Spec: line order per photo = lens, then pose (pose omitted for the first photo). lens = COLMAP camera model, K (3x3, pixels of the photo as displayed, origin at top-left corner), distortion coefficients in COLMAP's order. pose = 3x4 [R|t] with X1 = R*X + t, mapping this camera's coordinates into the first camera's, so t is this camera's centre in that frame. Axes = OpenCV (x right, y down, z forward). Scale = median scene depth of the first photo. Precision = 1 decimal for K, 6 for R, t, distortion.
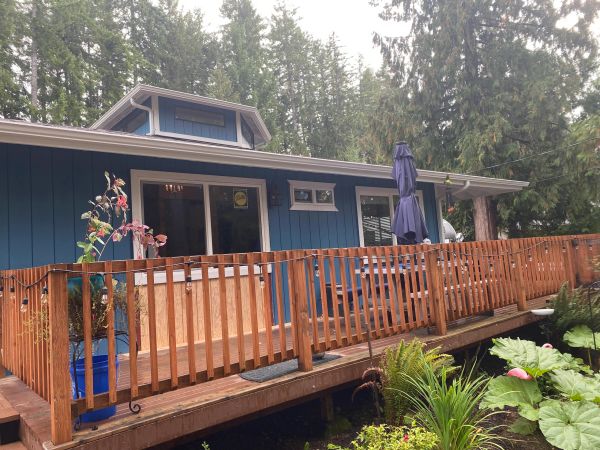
lens RADIAL K [[454.9, 0, 300.0], [0, 454.9, 225.0], [0, 0, 1]] dist [0.048329, -0.055524]
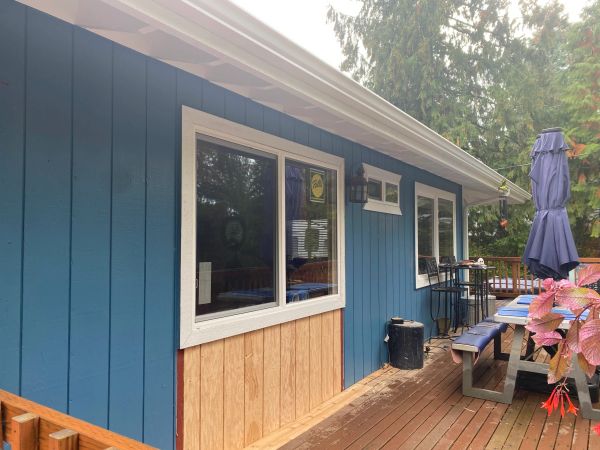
lens RADIAL K [[454.9, 0, 300.0], [0, 454.9, 225.0], [0, 0, 1]] dist [0.048329, -0.055524]
pose [[0.956161, 0.079907, 0.281727, -0.255030], [-0.087654, 0.996038, 0.014980, -0.010714], [-0.279414, -0.039018, 0.959378, 0.341676]]
